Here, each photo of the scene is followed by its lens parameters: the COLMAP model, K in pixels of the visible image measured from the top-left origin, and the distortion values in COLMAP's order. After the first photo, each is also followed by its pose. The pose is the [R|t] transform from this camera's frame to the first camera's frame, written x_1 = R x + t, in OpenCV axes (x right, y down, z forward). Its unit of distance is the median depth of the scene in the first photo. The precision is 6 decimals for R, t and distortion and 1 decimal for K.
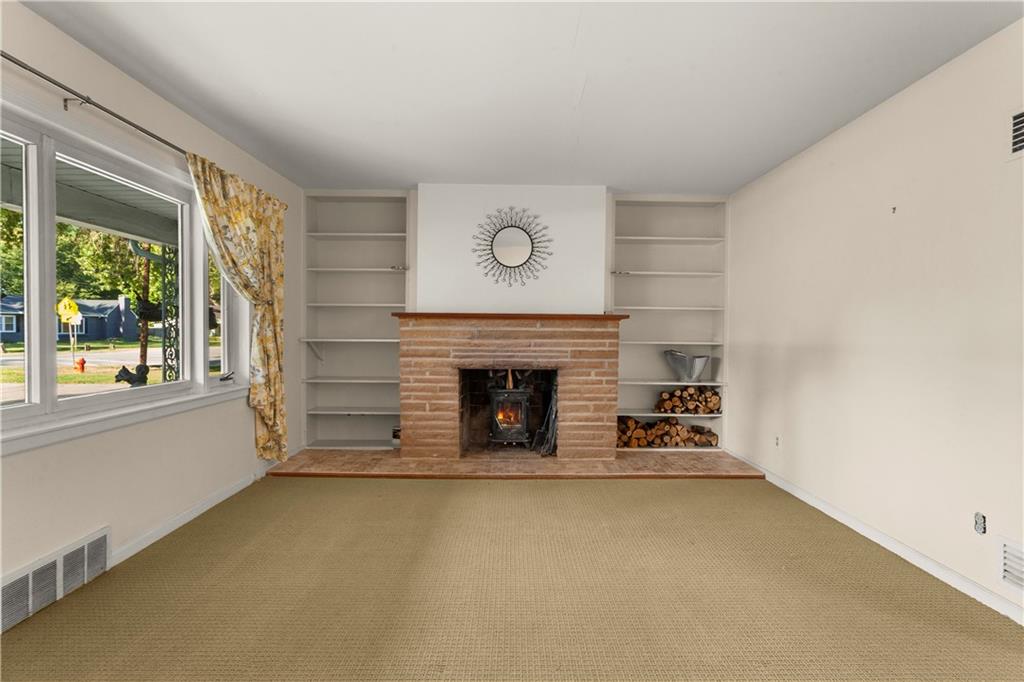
lens RADIAL K [[495.0, 0, 512.0], [0, 495.0, 341.0], [0, 0, 1]] dist [-0.001813, -0.000035]
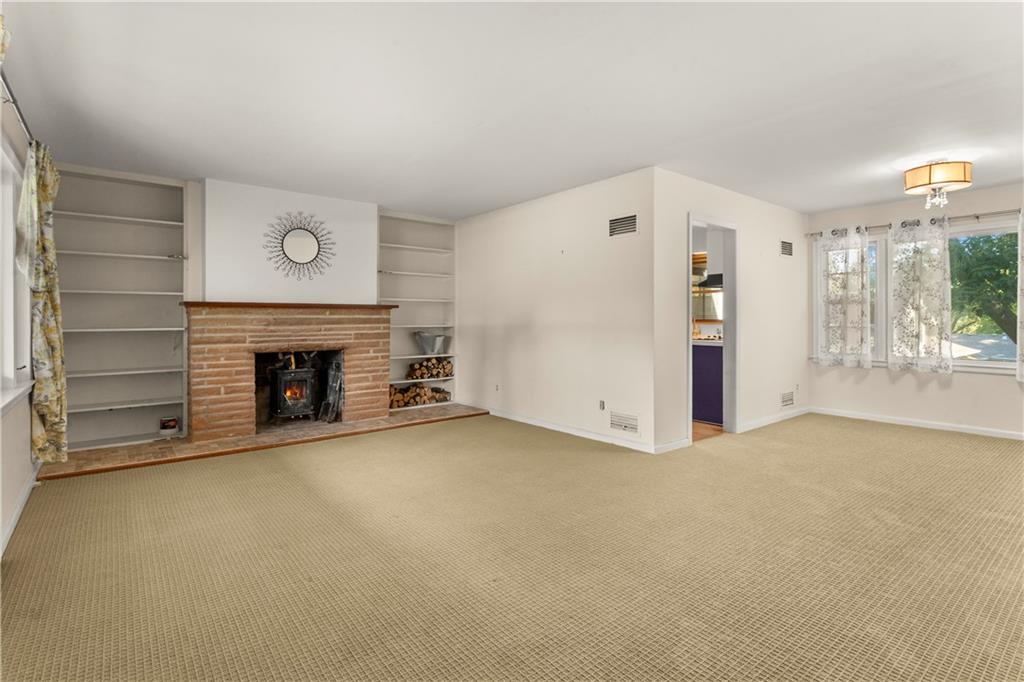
lens RADIAL K [[501.8, 0, 515.5], [0, 501.8, 318.2], [0, 0, 1]] dist [0.000775, 0.000188]
pose [[0.783983, -0.009679, 0.620706, -0.342680], [0.021354, 0.999707, -0.011383, 0.003779], [-0.620415, 0.022179, 0.783960, -0.238533]]
